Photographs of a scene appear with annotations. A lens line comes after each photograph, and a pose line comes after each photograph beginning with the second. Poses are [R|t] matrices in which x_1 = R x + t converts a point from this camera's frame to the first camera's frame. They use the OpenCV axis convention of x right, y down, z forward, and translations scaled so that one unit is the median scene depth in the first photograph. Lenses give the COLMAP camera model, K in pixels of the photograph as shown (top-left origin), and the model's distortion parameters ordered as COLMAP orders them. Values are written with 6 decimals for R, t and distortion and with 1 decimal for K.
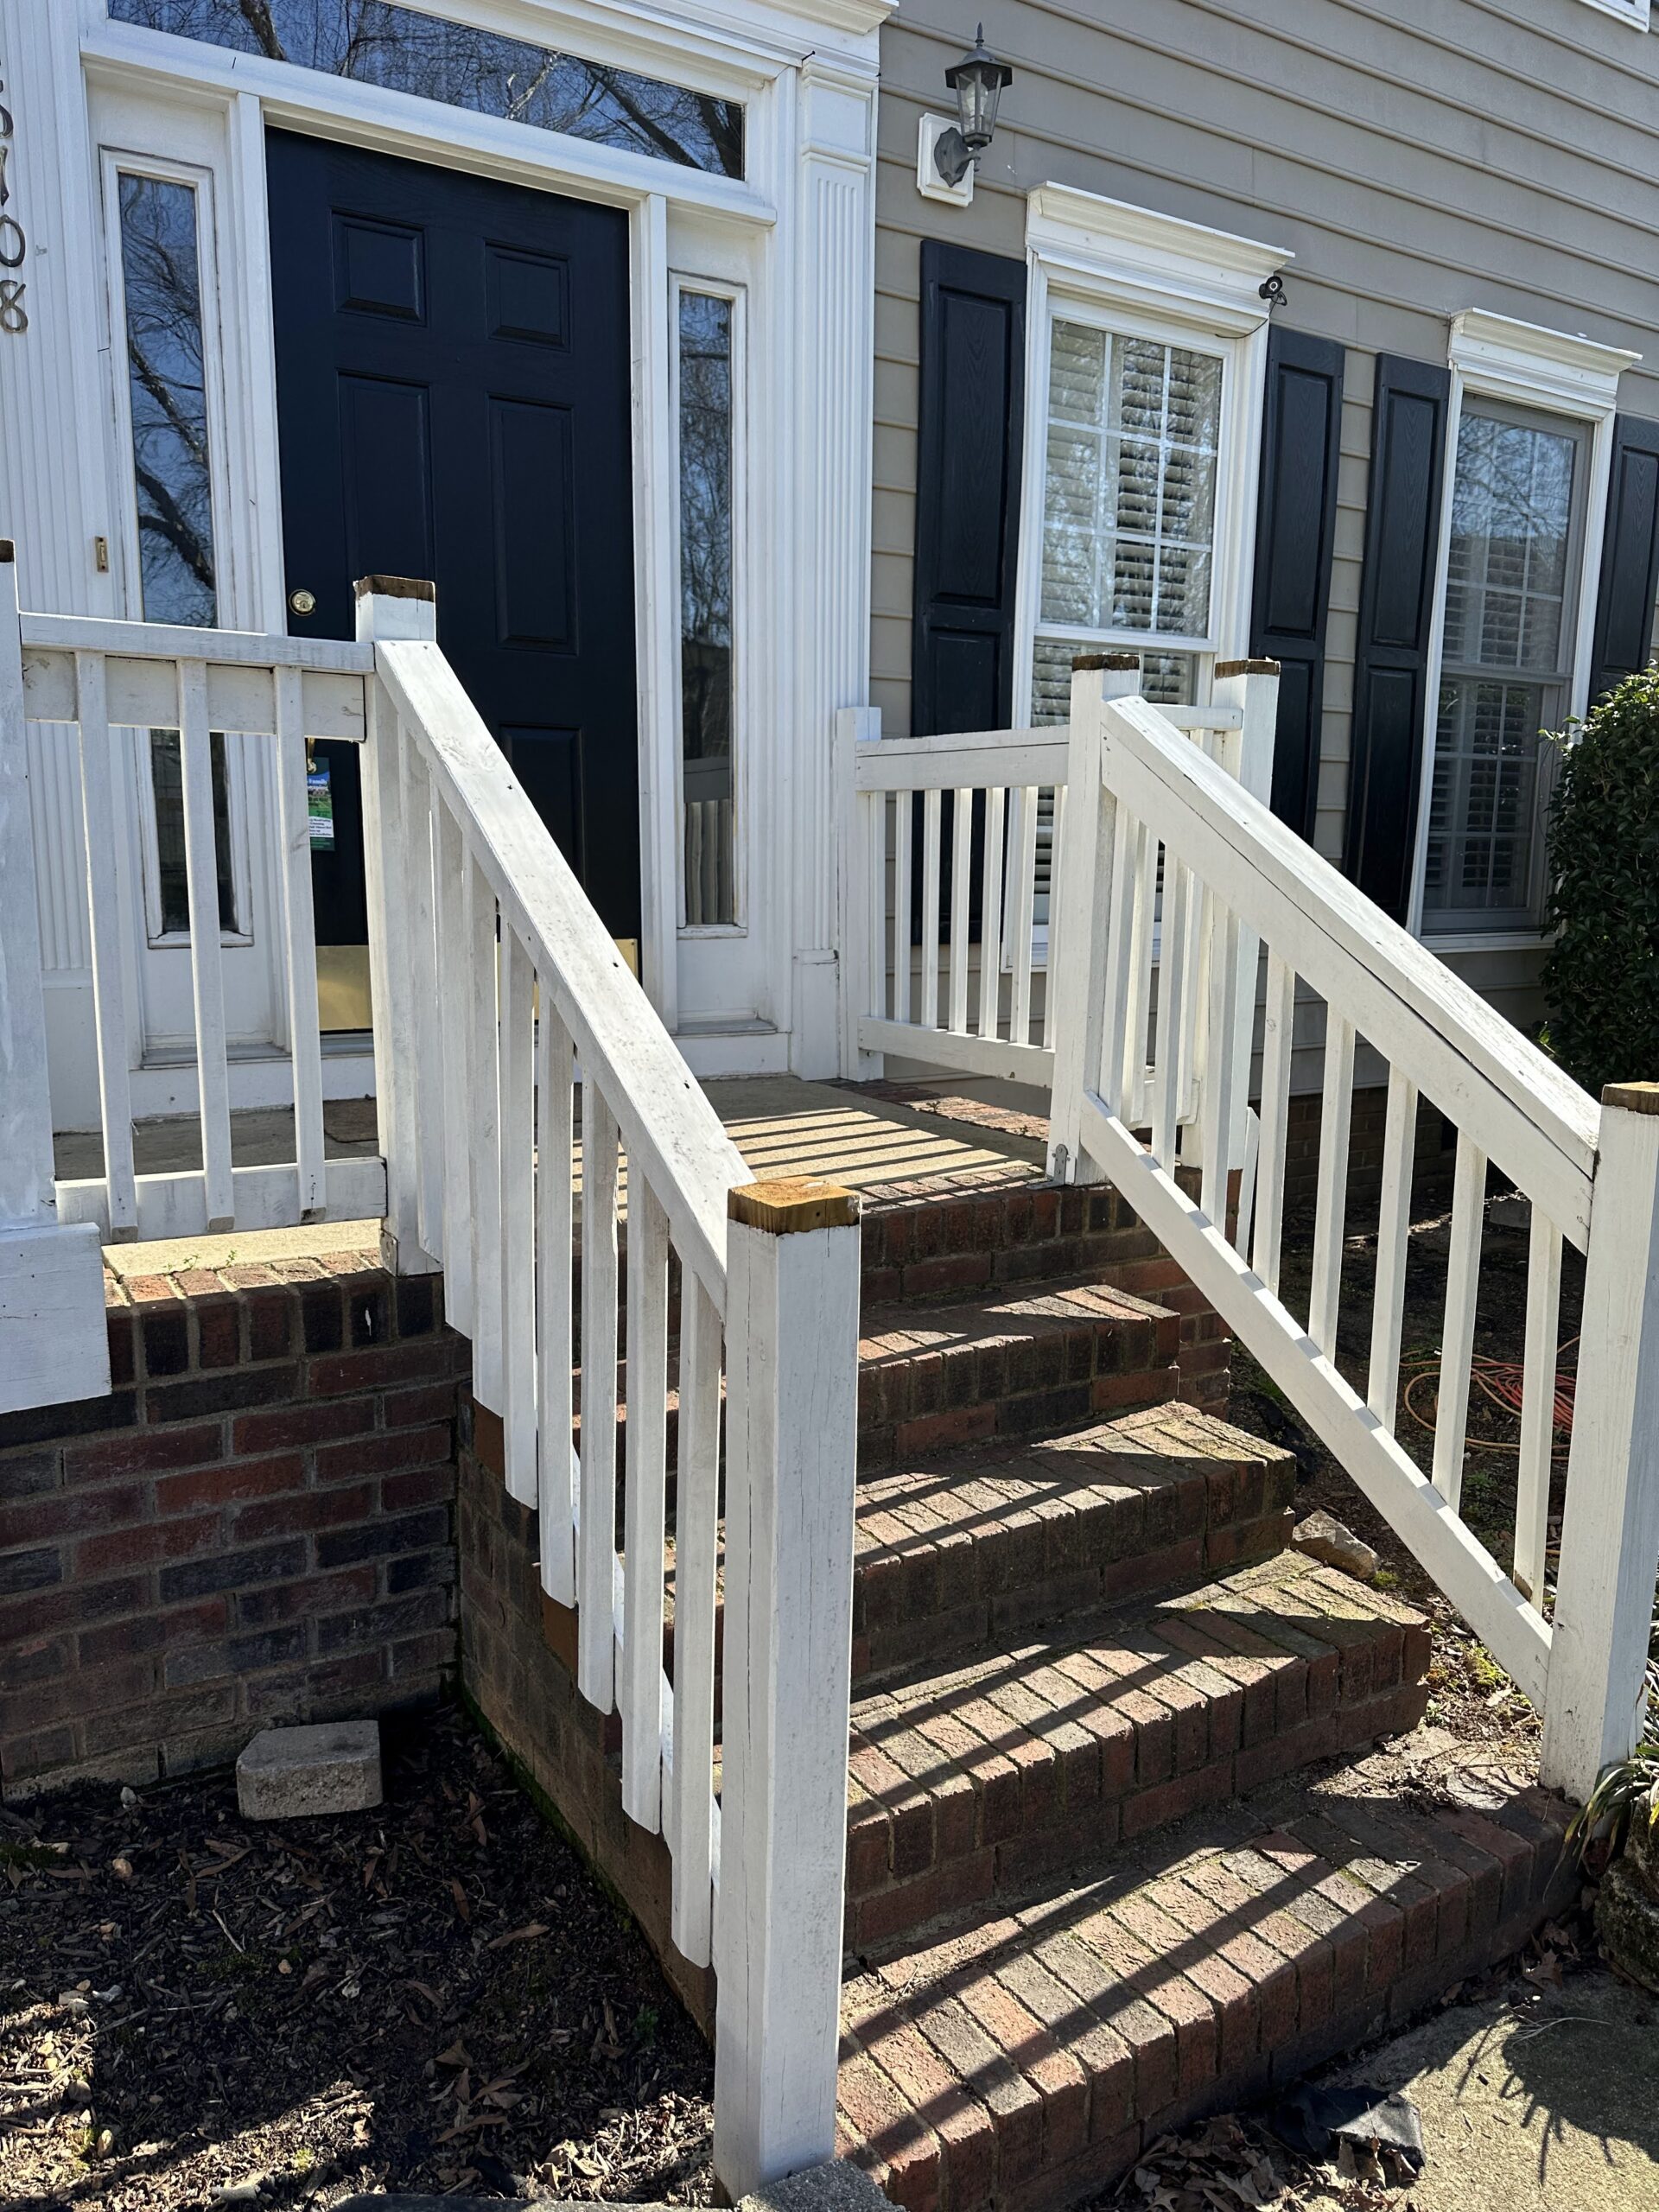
lens RADIAL K [[1561.9, 0, 829.5], [0, 1561.9, 1106.0], [0, 0, 1]] dist [0.002274, 0.000815]
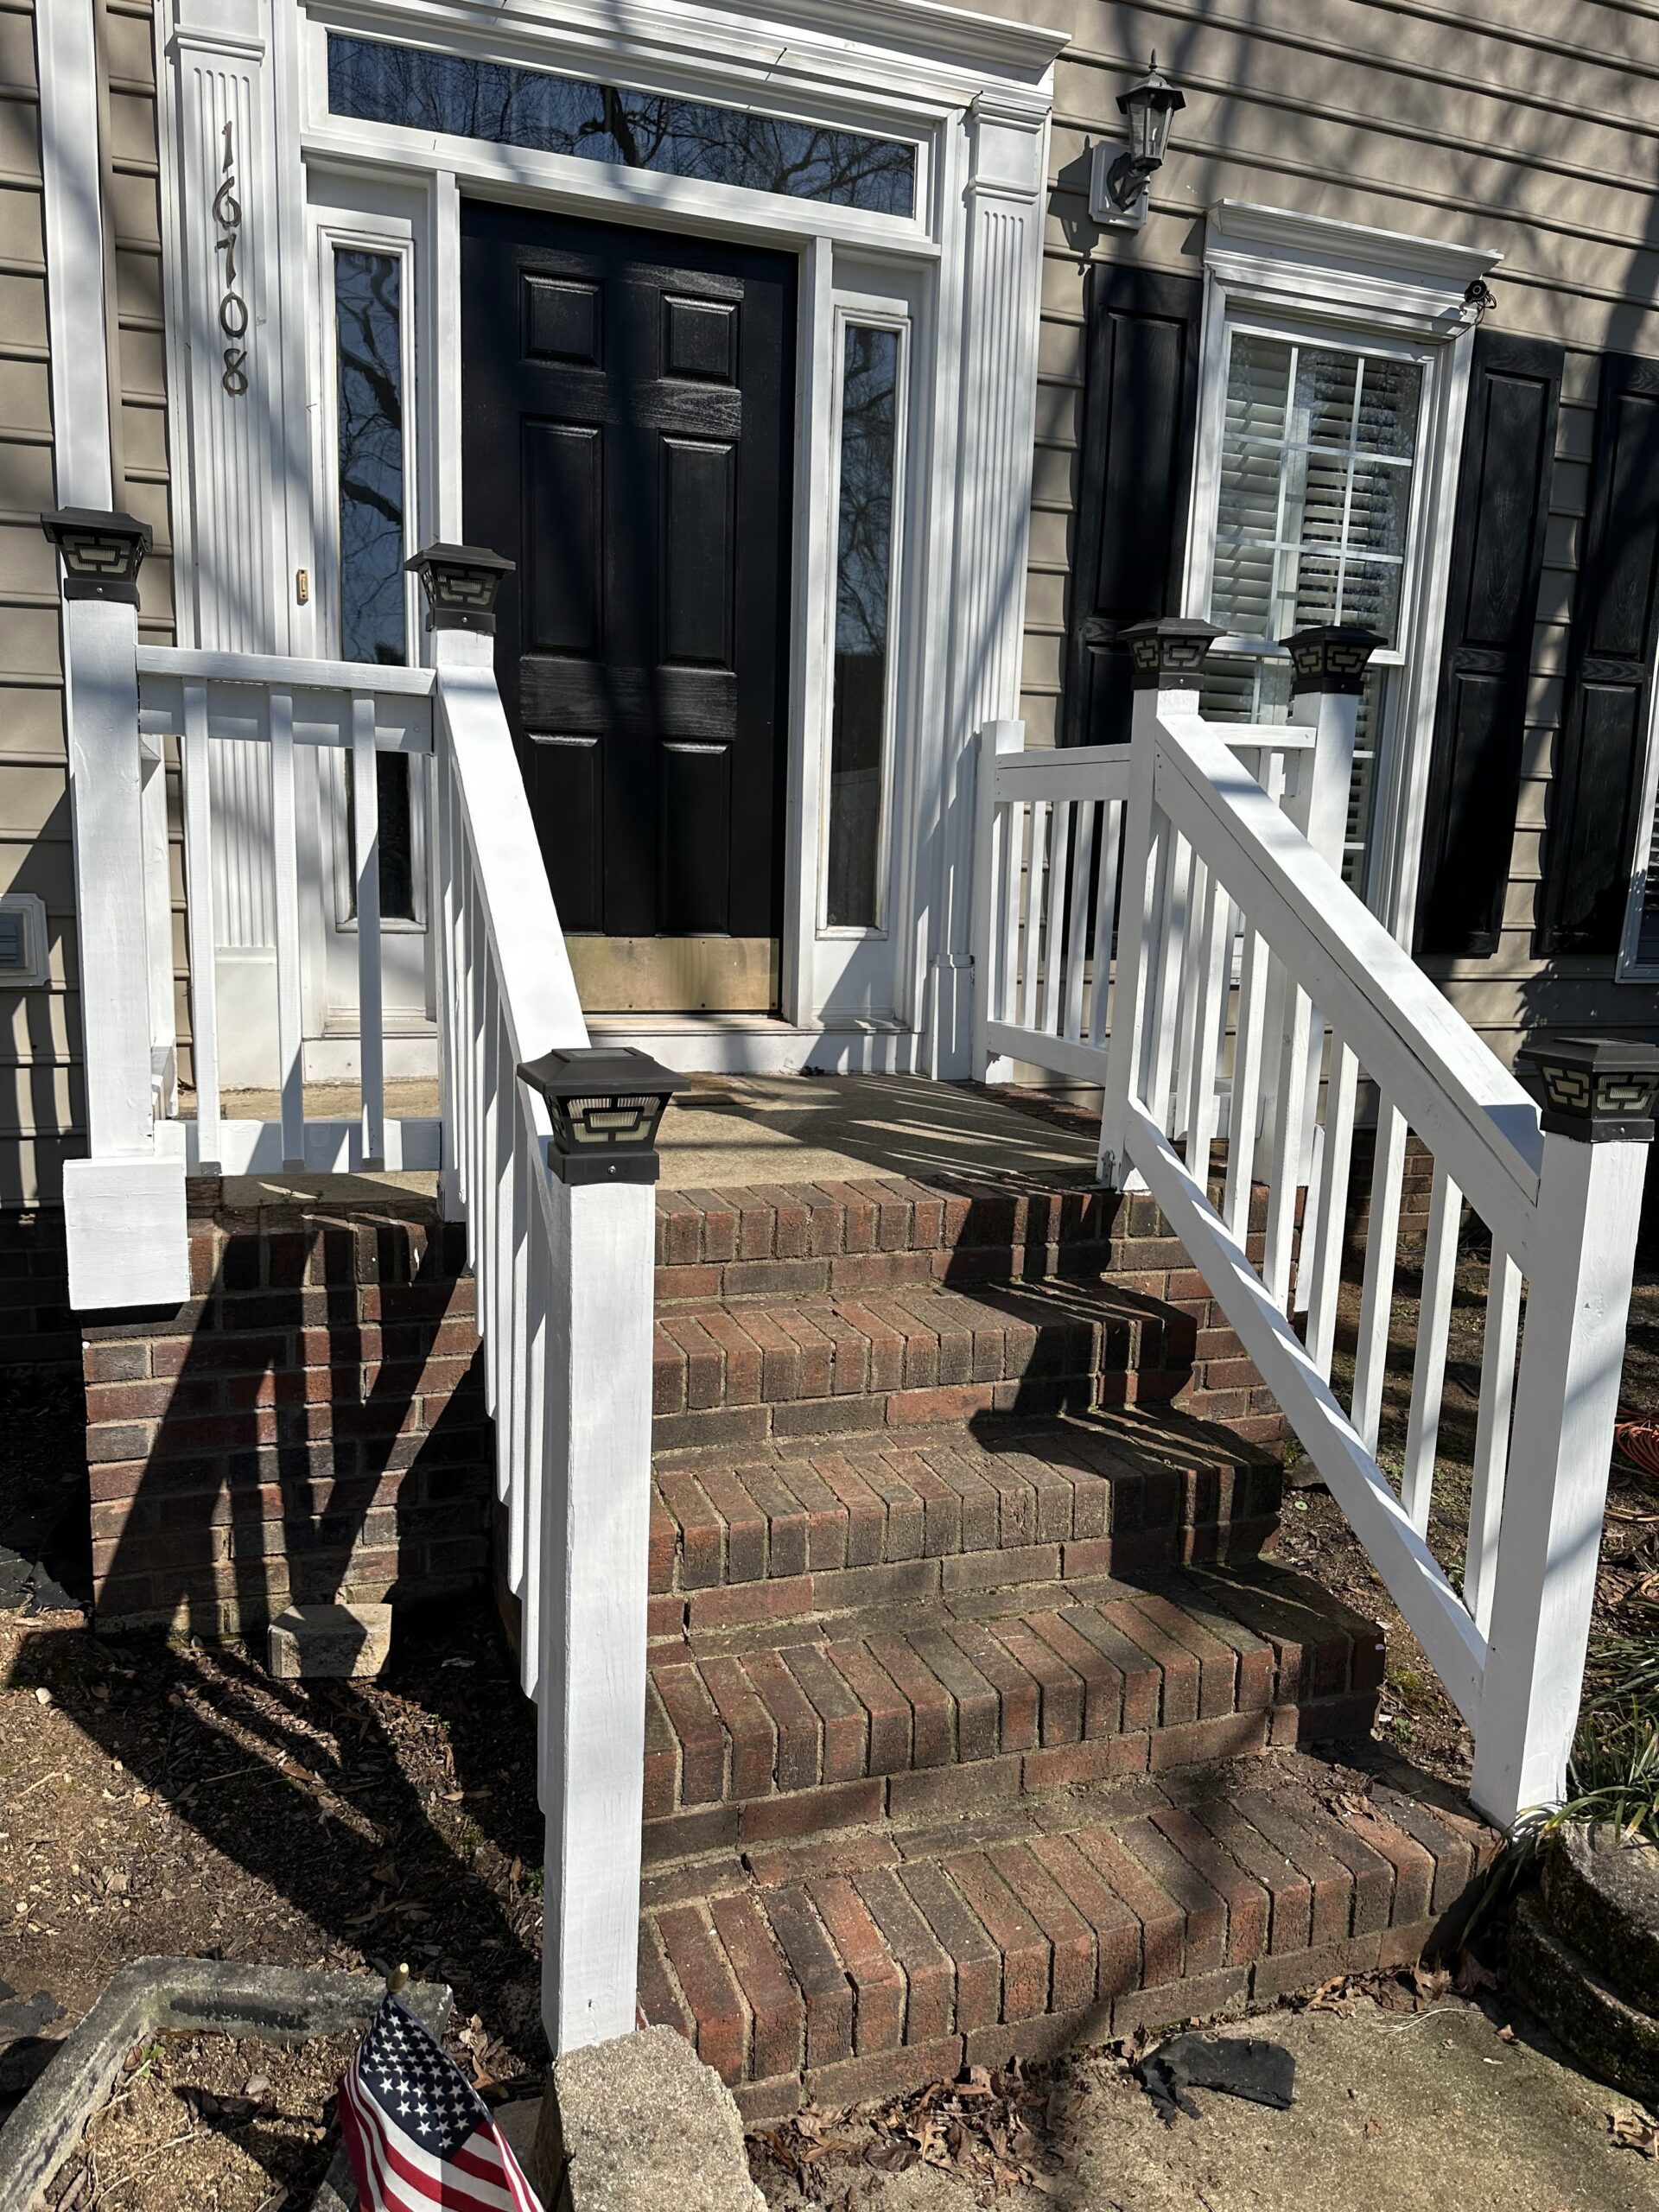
lens RADIAL K [[1552.0, 0, 830.5], [0, 1552.0, 1123.8], [0, 0, 1]] dist [0.004083, 0.003301]
pose [[0.979135, 0.056305, -0.195256, 0.157313], [-0.054952, 0.998413, 0.012343, 0.005558], [0.195641, -0.001356, 0.980675, -0.040817]]
